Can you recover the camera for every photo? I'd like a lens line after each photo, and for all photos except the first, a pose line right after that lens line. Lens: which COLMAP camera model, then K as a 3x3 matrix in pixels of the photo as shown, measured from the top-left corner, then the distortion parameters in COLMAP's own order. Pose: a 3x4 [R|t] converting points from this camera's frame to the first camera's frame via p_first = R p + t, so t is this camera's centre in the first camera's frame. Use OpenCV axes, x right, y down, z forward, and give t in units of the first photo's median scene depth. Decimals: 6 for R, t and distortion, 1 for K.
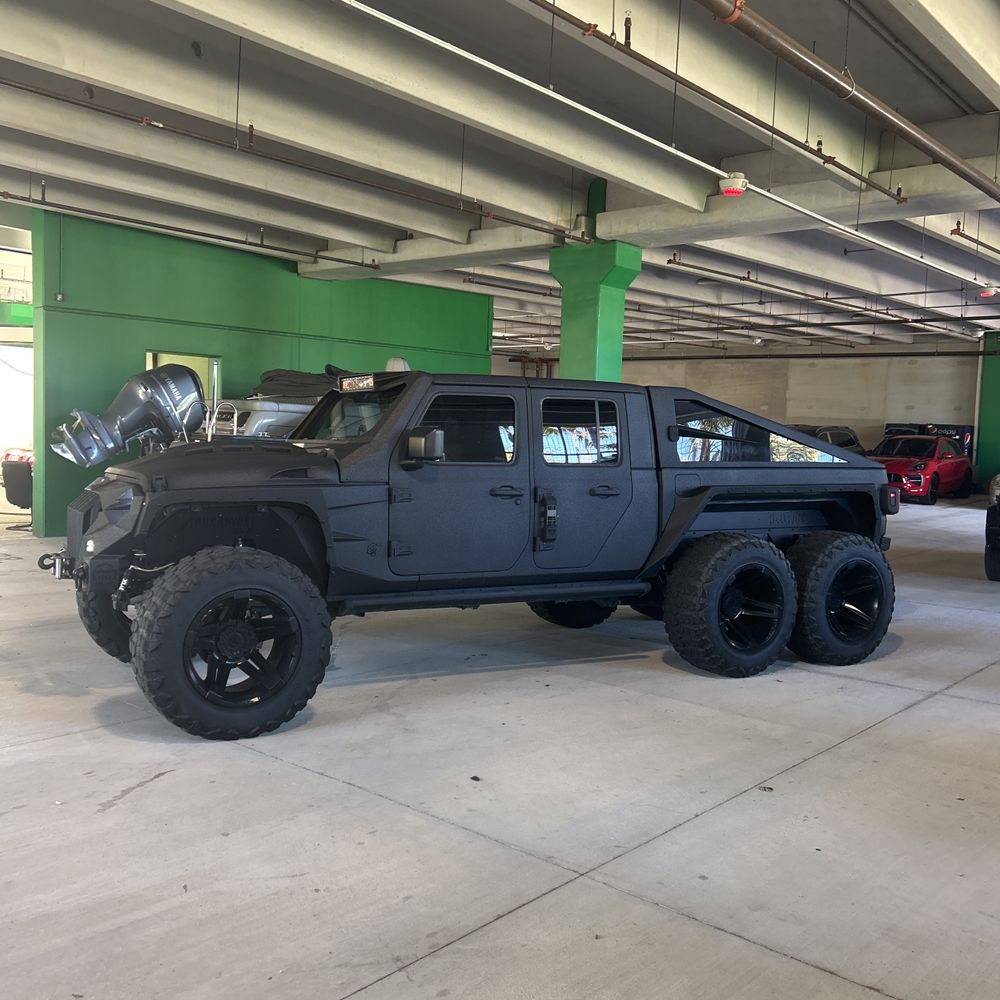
lens RADIAL K [[1000.8, 0, 504.5], [0, 1000.8, 501.8], [0, 0, 1]] dist [0.116807, -0.285537]
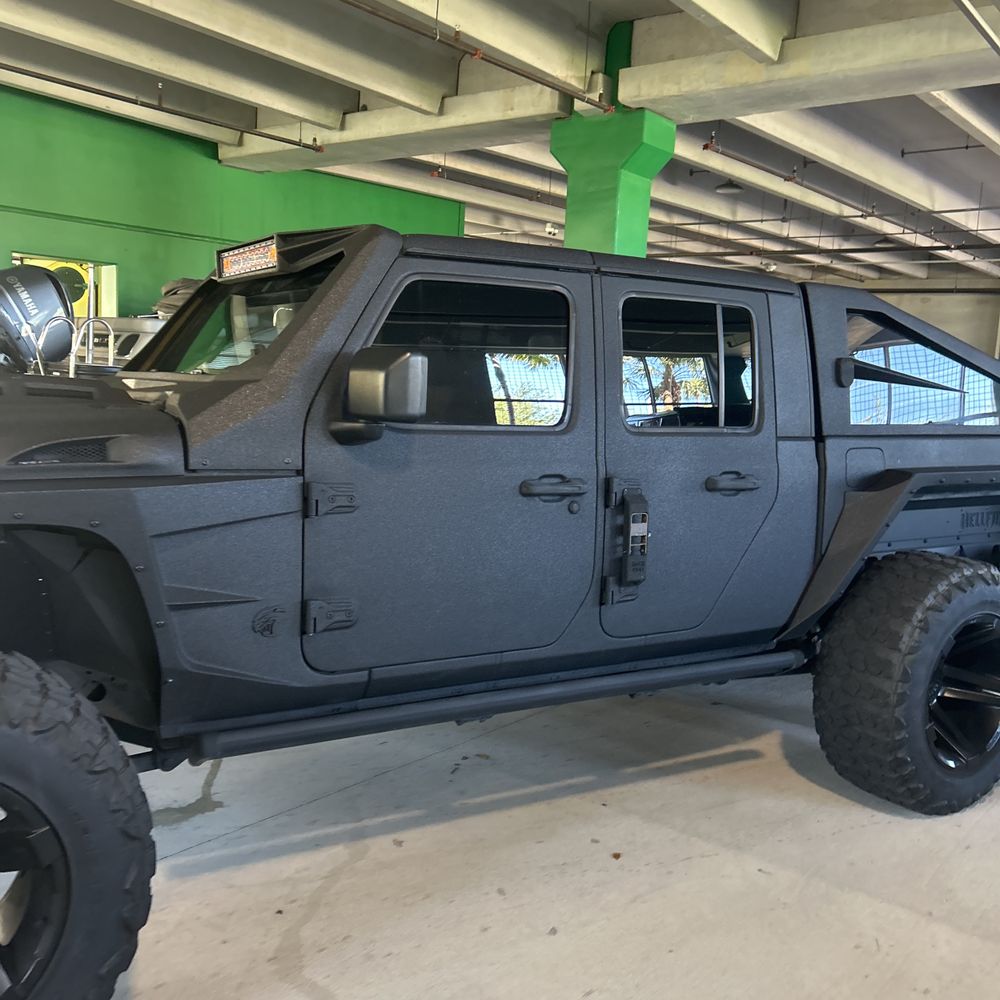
lens RADIAL K [[998.0, 0, 500.0], [0, 998.0, 500.0], [0, 0, 1]] dist [0.066396, -0.108276]
pose [[0.999052, 0.011968, 0.041864, -0.040093], [-0.014384, 0.998219, 0.057892, -0.029027], [-0.041096, -0.058439, 0.997445, 0.477340]]
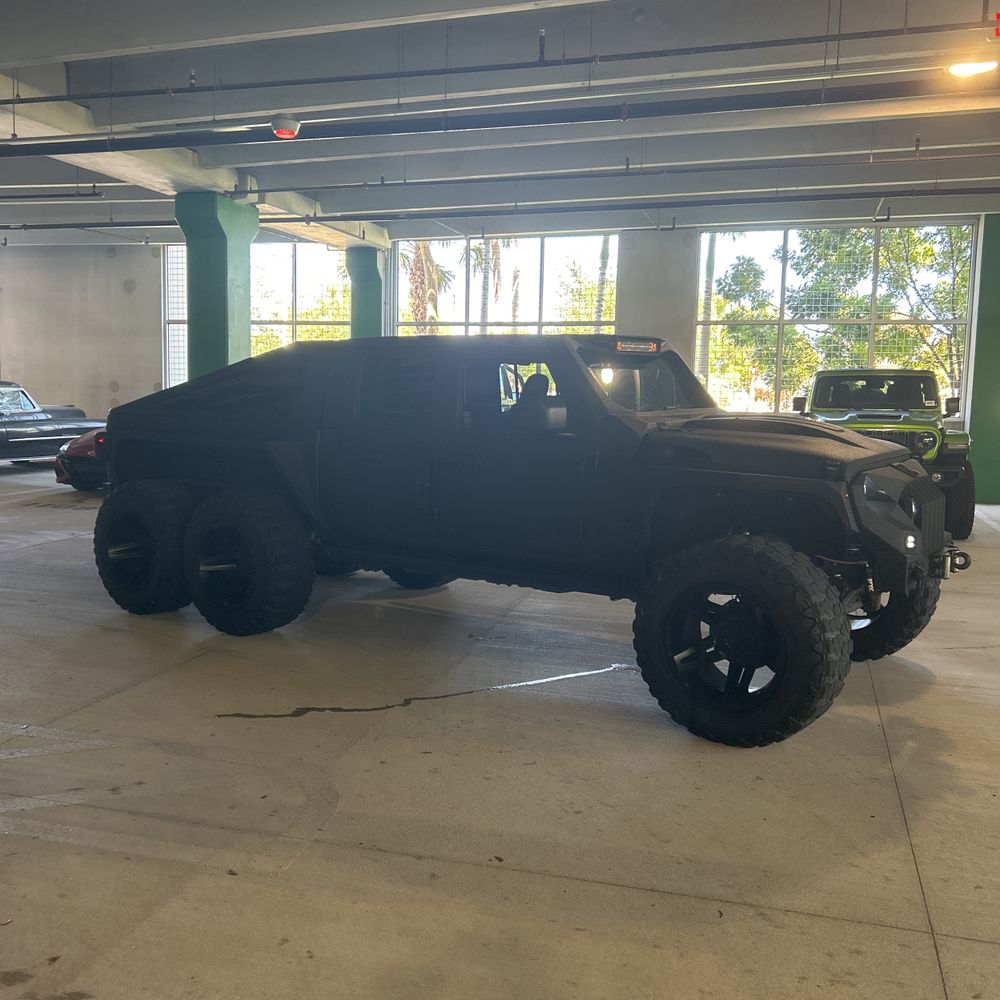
lens RADIAL K [[1009.8, 0, 495.9], [0, 1009.8, 497.3], [0, 0, 1]] dist [0.040636, -0.032211]
pose [[-0.398448, -0.122260, 0.909006, -0.925951], [0.054895, 0.986120, 0.156694, -0.132330], [-0.915547, 0.112334, -0.386206, 1.442675]]
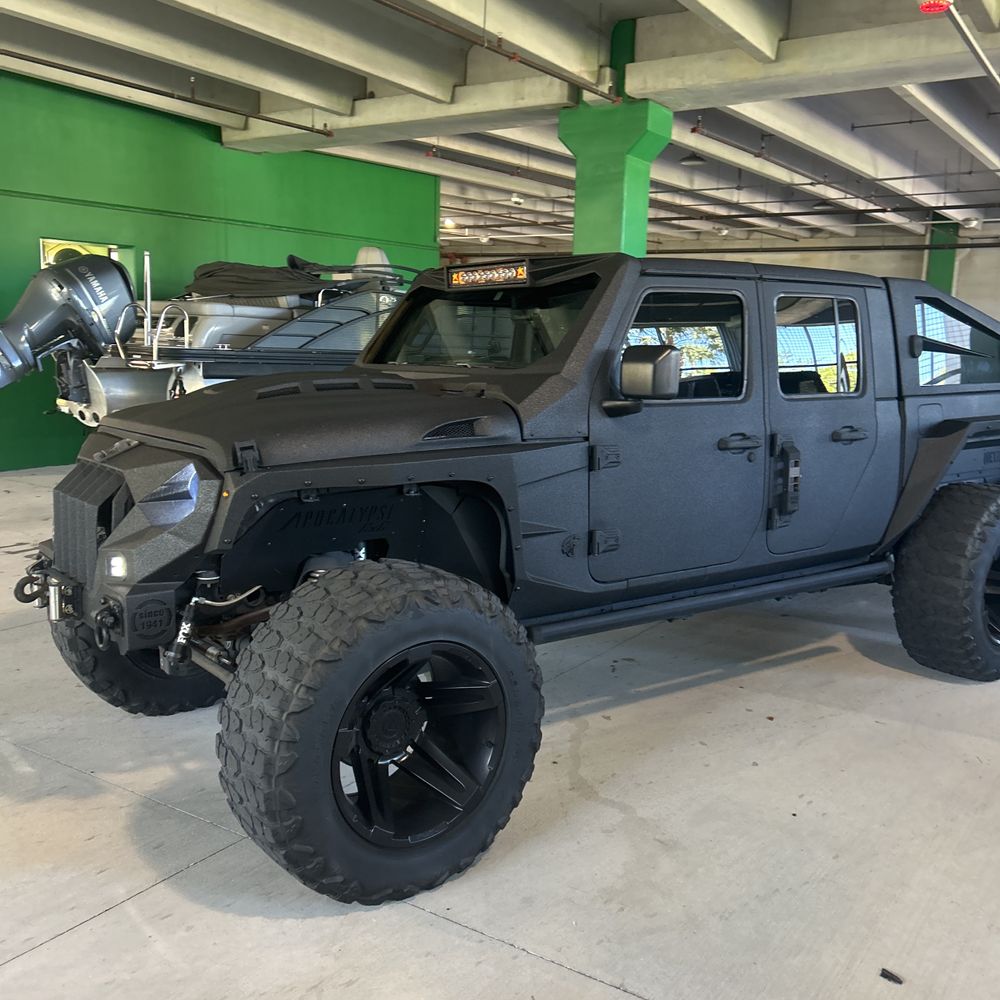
lens RADIAL K [[998.0, 0, 500.0], [0, 998.0, 500.0], [0, 0, 1]] dist [0.066396, -0.108276]
pose [[0.992138, -0.029975, 0.121503, -0.214188], [0.018066, 0.995027, 0.097955, -0.036428], [-0.123835, -0.094990, 0.987746, 0.341562]]
